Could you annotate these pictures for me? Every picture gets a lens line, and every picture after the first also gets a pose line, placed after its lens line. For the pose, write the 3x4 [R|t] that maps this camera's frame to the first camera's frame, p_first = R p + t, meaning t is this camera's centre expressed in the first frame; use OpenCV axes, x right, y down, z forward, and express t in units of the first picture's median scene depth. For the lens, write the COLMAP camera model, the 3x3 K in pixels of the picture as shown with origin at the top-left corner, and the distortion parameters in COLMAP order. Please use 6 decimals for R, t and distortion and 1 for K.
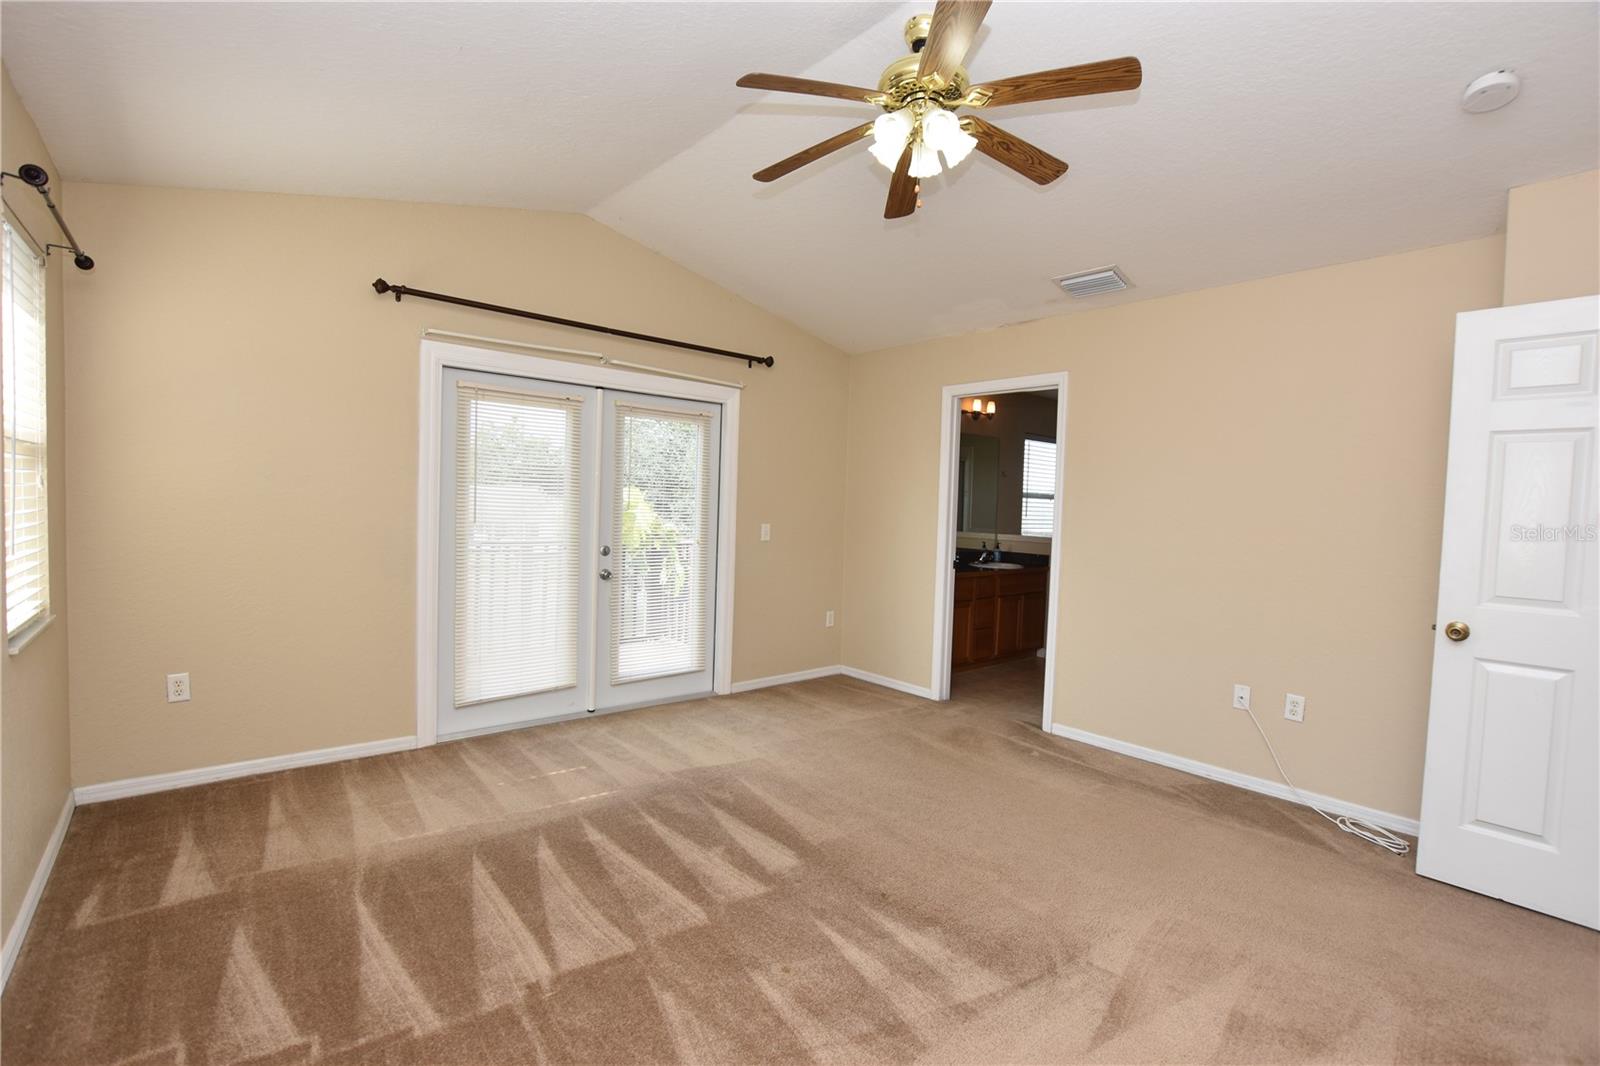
lens RADIAL K [[716.1, 0, 793.0], [0, 716.1, 532.2], [0, 0, 1]] dist [-0.027321, 0.001141]
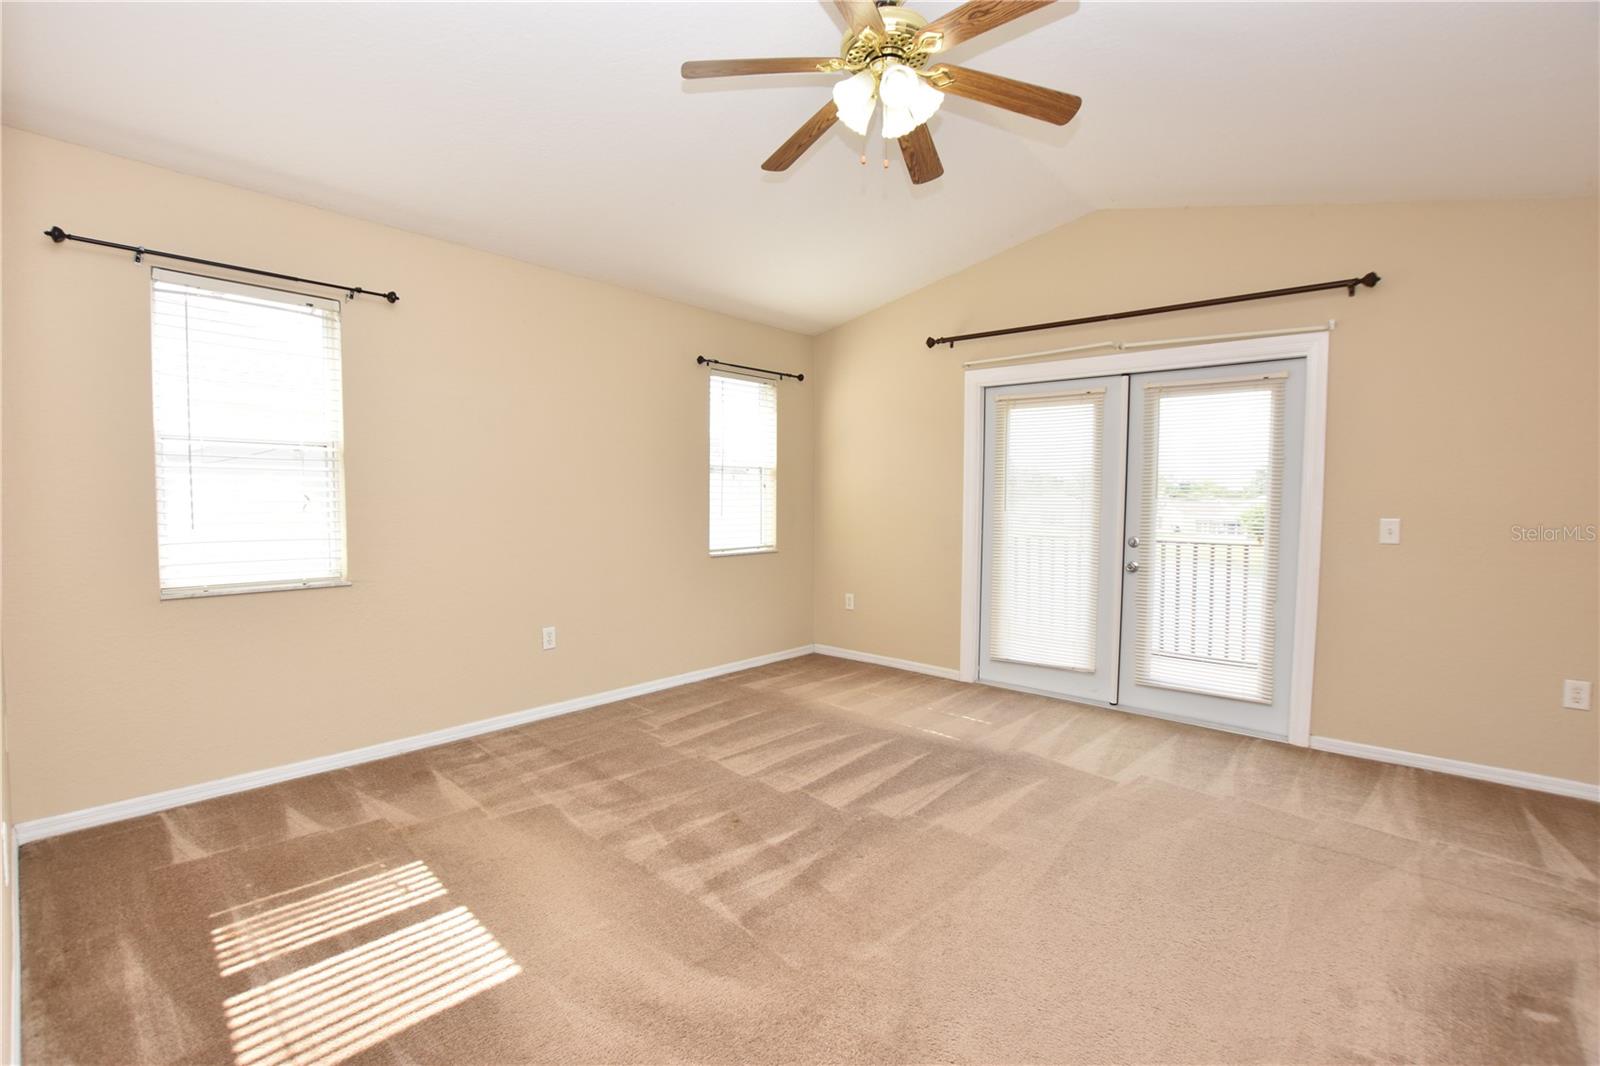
lens RADIAL K [[716.1, 0, 793.0], [0, 716.1, 532.2], [0, 0, 1]] dist [-0.027321, 0.001141]
pose [[0.145075, 0.020735, -0.989203, 0.695654], [-0.041190, 0.999040, 0.014900, 0.019475], [0.988563, 0.038583, 0.145790, 0.460154]]
